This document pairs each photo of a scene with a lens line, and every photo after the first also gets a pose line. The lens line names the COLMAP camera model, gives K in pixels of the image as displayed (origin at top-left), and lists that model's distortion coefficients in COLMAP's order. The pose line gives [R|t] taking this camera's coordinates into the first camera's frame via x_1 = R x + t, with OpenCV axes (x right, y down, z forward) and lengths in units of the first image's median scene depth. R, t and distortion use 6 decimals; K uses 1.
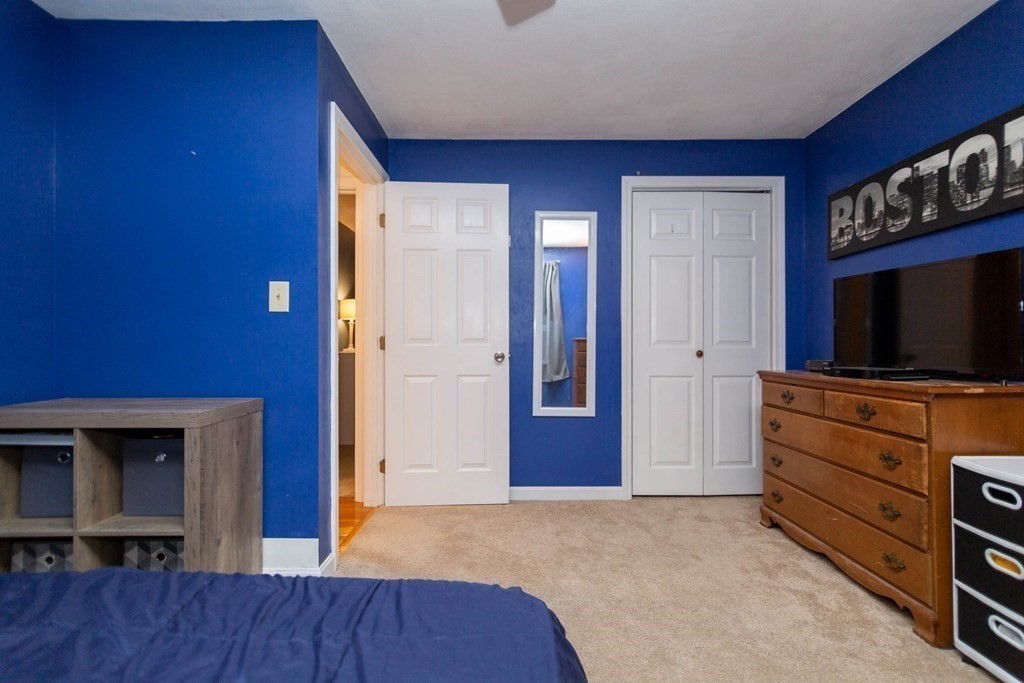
lens RADIAL K [[483.0, 0, 511.4], [0, 483.0, 341.5], [0, 0, 1]] dist [-0.012954, 0.001773]
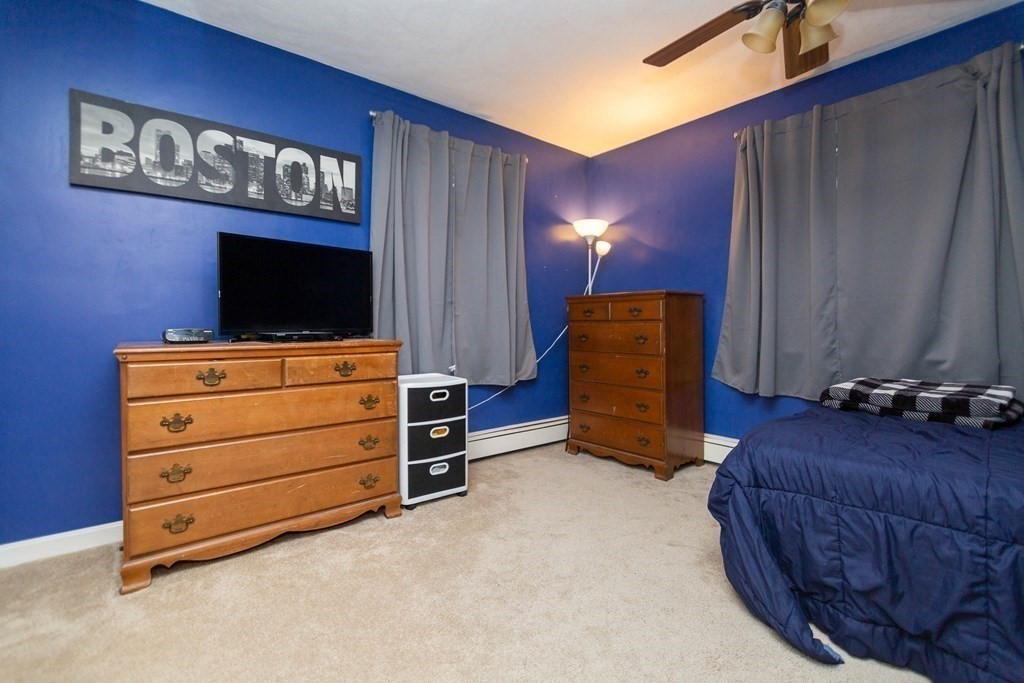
lens RADIAL K [[447.9, 0, 513.0], [0, 447.9, 330.7], [0, 0, 1]] dist [-0.002671, -0.000163]
pose [[-0.639137, -0.012486, 0.768992, -0.298863], [-0.005870, 0.999918, 0.011356, 0.036322], [-0.769071, 0.002744, -0.639158, 1.218756]]
